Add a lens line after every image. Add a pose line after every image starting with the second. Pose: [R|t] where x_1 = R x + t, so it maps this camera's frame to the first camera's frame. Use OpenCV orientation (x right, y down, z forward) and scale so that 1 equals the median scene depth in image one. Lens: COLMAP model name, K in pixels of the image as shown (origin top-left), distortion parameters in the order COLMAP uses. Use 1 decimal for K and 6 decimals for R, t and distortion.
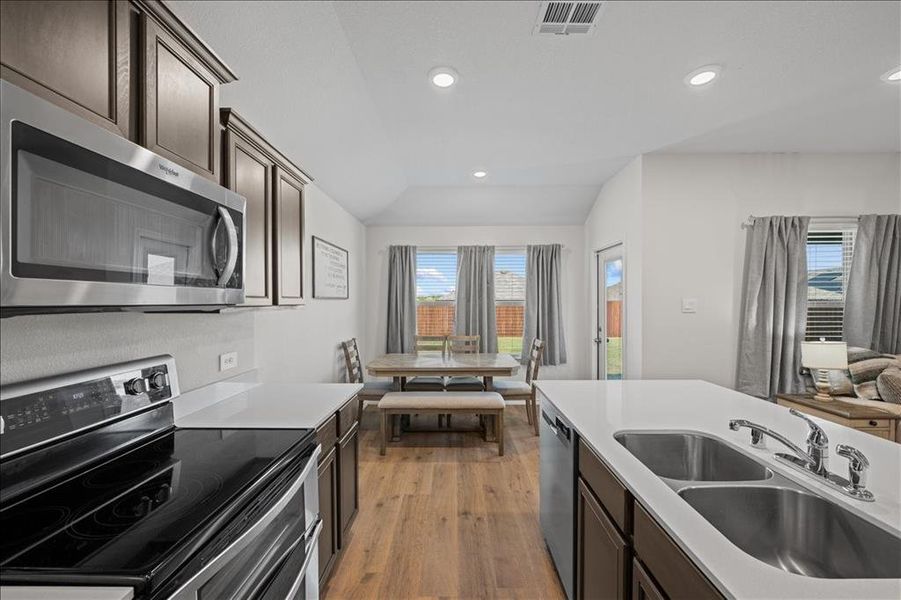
lens RADIAL K [[359.2, 0, 450.5], [0, 359.2, 300.0], [0, 0, 1]] dist [-0.000836, -0.000145]
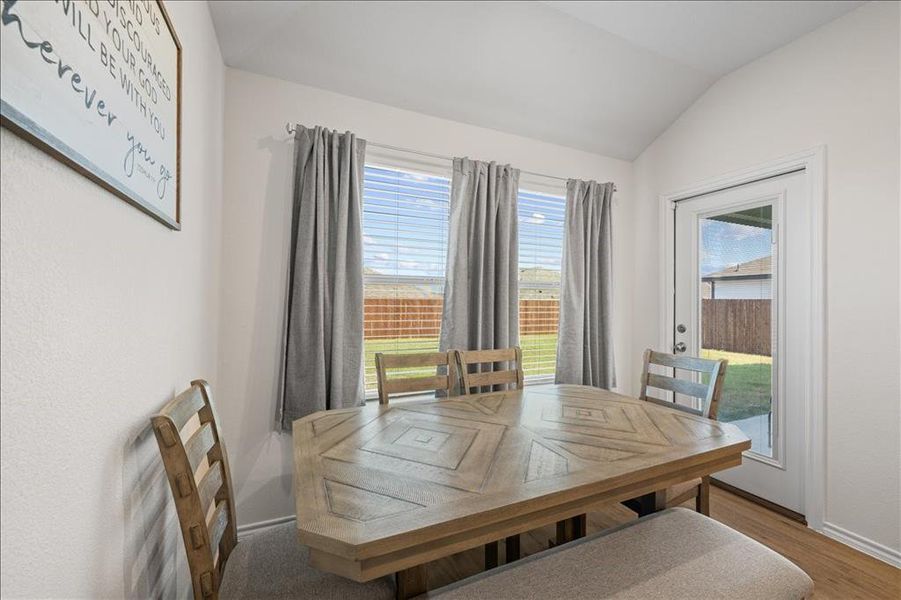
lens RADIAL K [[366.3, 0, 450.5], [0, 366.3, 300.0], [0, 0, 1]] dist [-0.035283, -0.000027]
pose [[0.906029, 0.011214, 0.423066, -0.182377], [-0.003757, 0.999823, -0.018455, 0.042868], [-0.423198, 0.015131, 0.905911, 0.579987]]
